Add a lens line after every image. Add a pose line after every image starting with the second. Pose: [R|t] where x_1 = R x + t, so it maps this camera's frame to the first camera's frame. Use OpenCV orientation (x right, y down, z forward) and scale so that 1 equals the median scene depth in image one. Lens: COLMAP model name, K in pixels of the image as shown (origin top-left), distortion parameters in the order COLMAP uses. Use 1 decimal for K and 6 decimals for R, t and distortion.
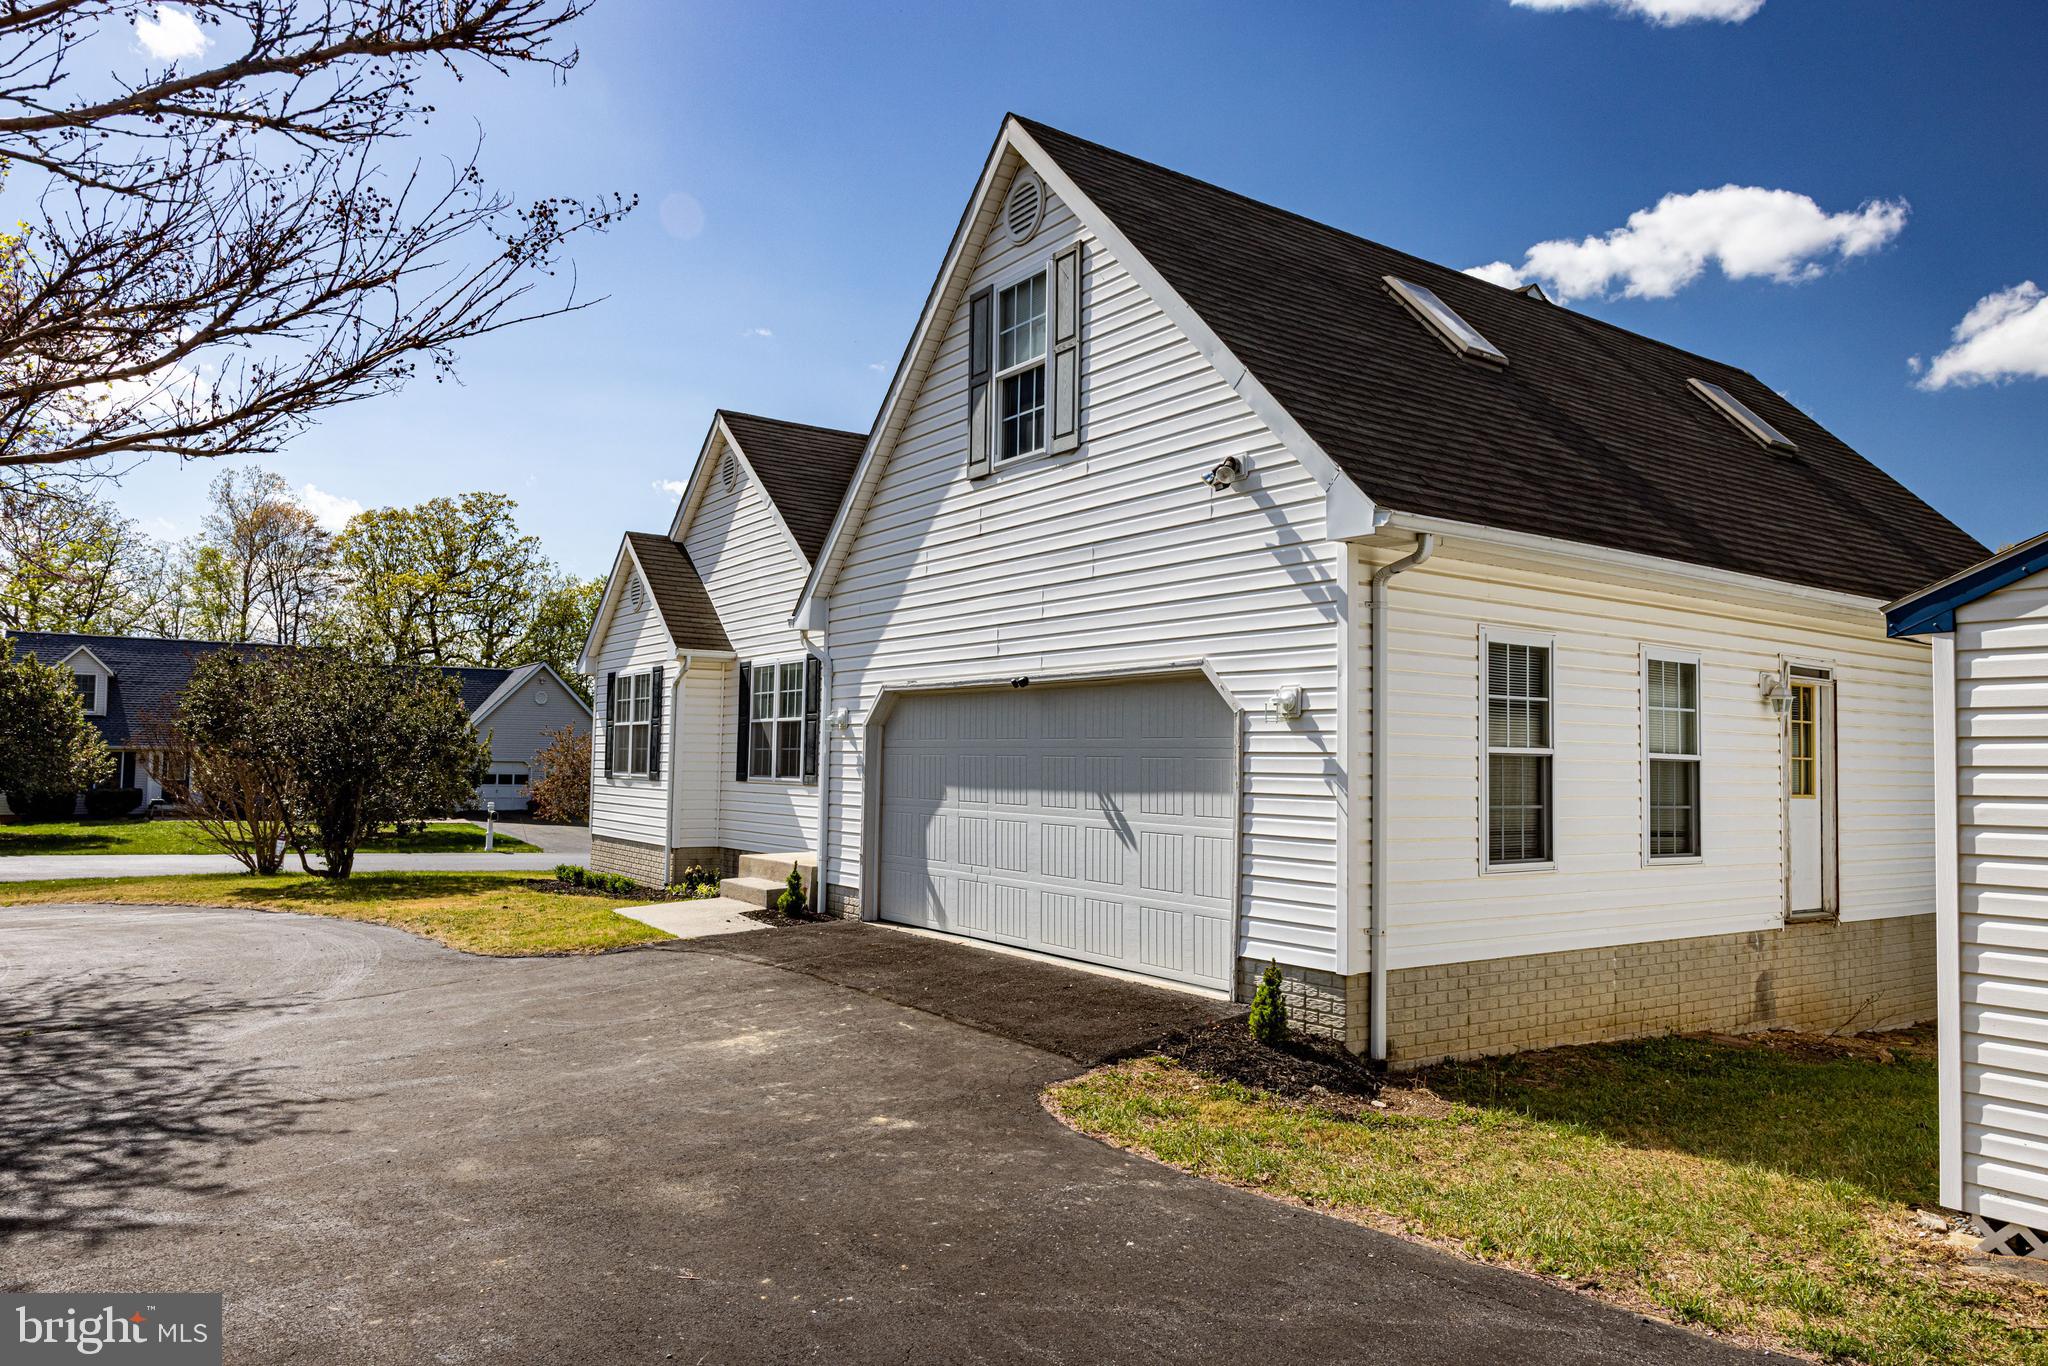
lens RADIAL K [[1404.9, 0, 938.5], [0, 1404.9, 685.0], [0, 0, 1]] dist [-0.046655, -0.000539]
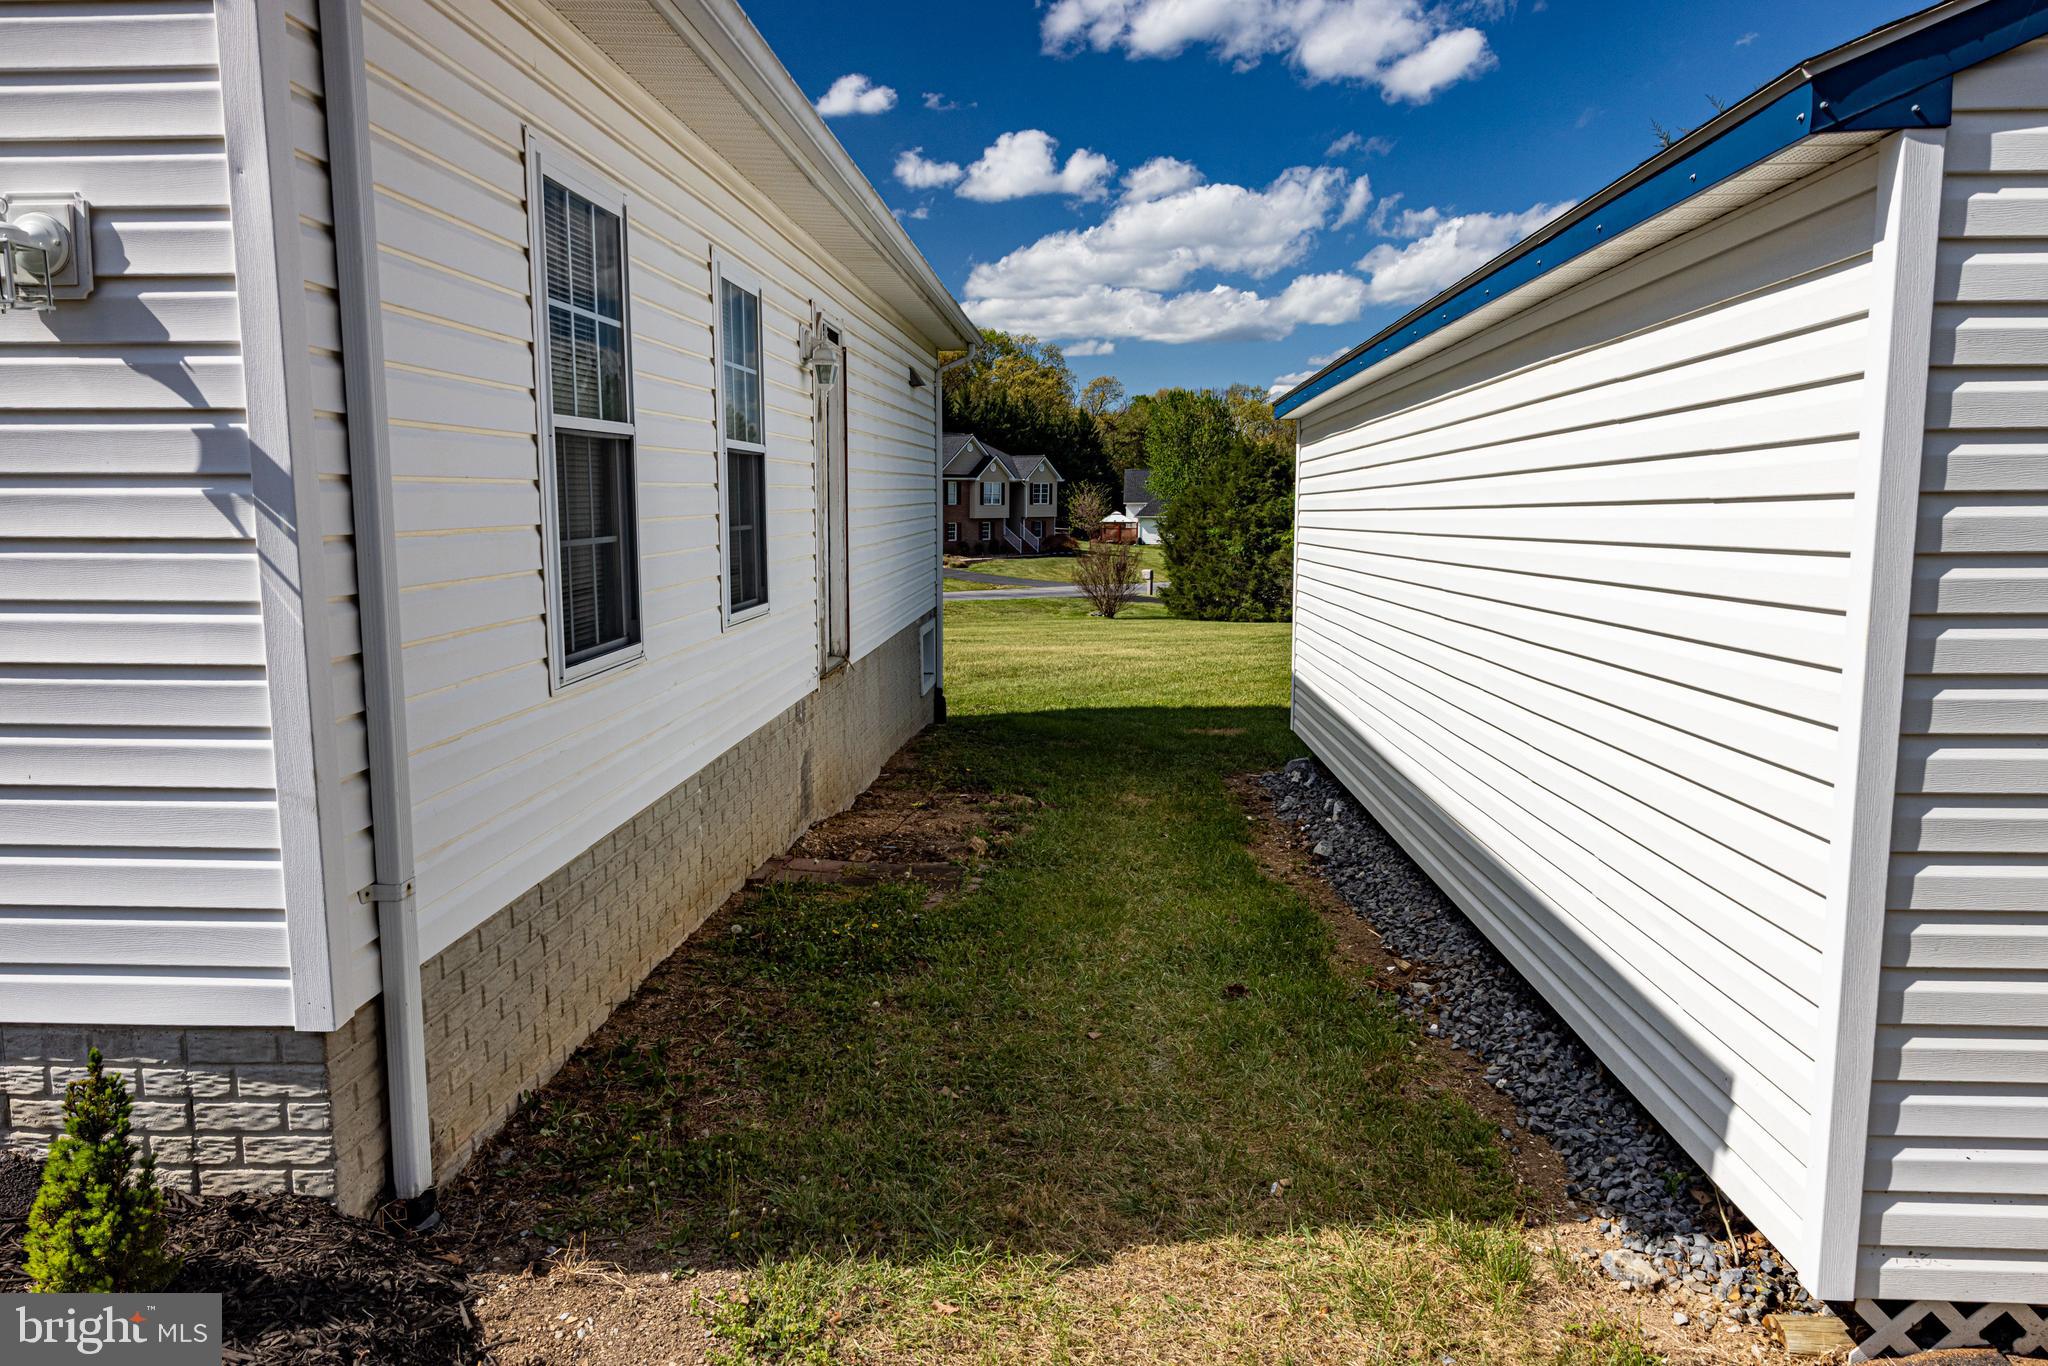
lens RADIAL K [[1380.7, 0, 1024.0], [0, 1380.7, 683.0], [0, 0, 1]] dist [-0.017298, 0.033469]
pose [[0.575684, -0.132694, 0.806833, 0.089423], [-0.034274, 0.981961, 0.185951, 0.034580], [-0.816954, -0.134703, 0.560751, 0.501700]]
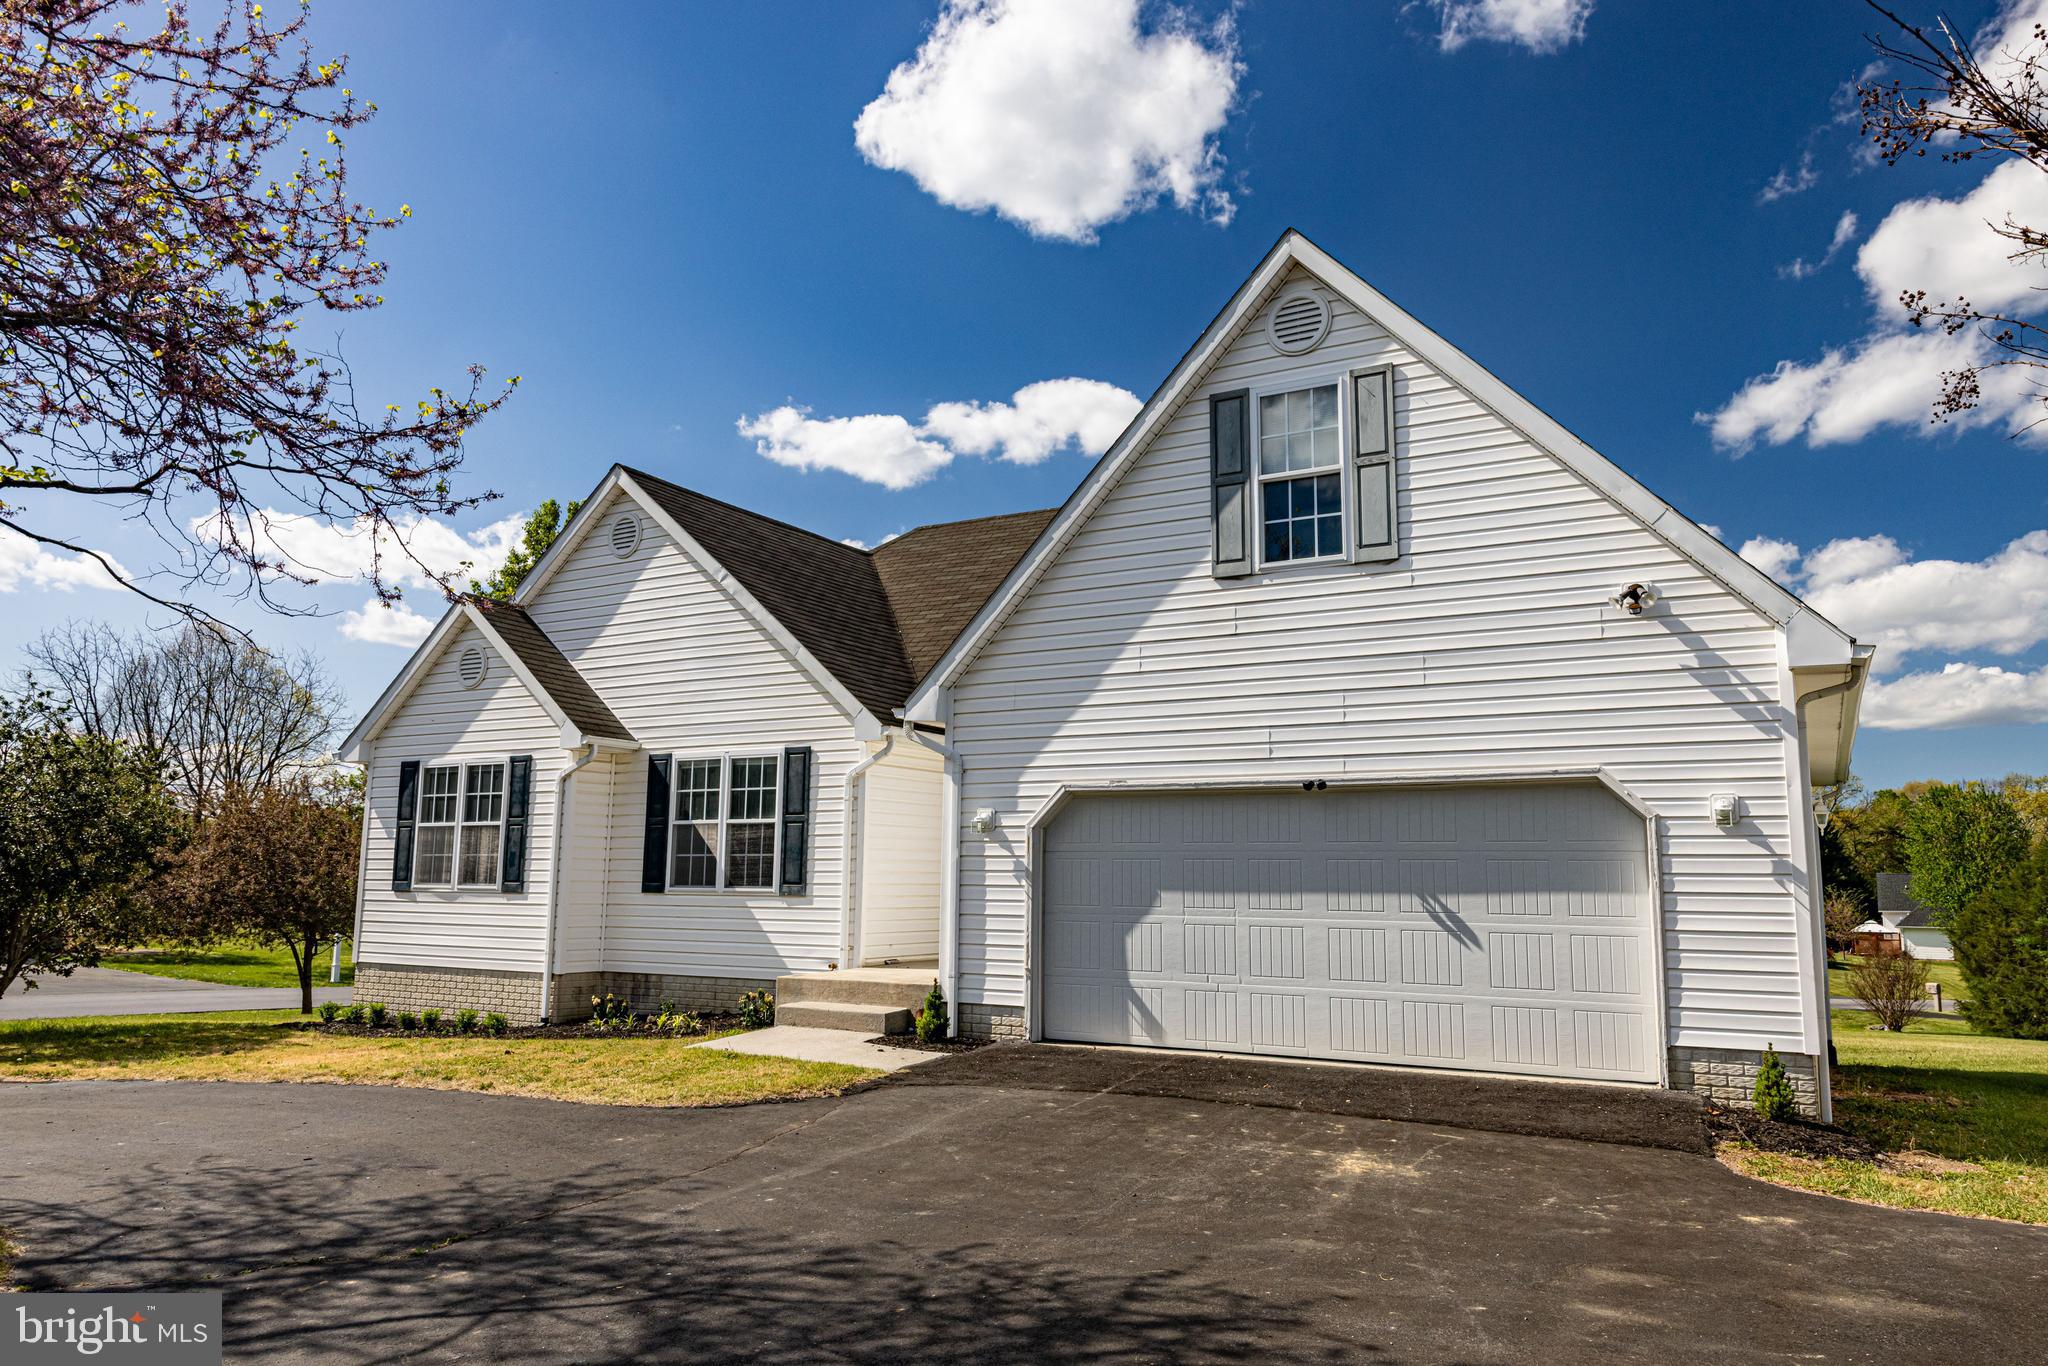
lens RADIAL K [[1380.7, 0, 1024.0], [0, 1380.7, 683.0], [0, 0, 1]] dist [-0.017298, 0.033469]
pose [[0.876801, 0.060449, 0.477039, -0.610087], [-0.021288, 0.995974, -0.087080, 0.016076], [-0.480382, 0.066197, 0.874557, 0.243622]]
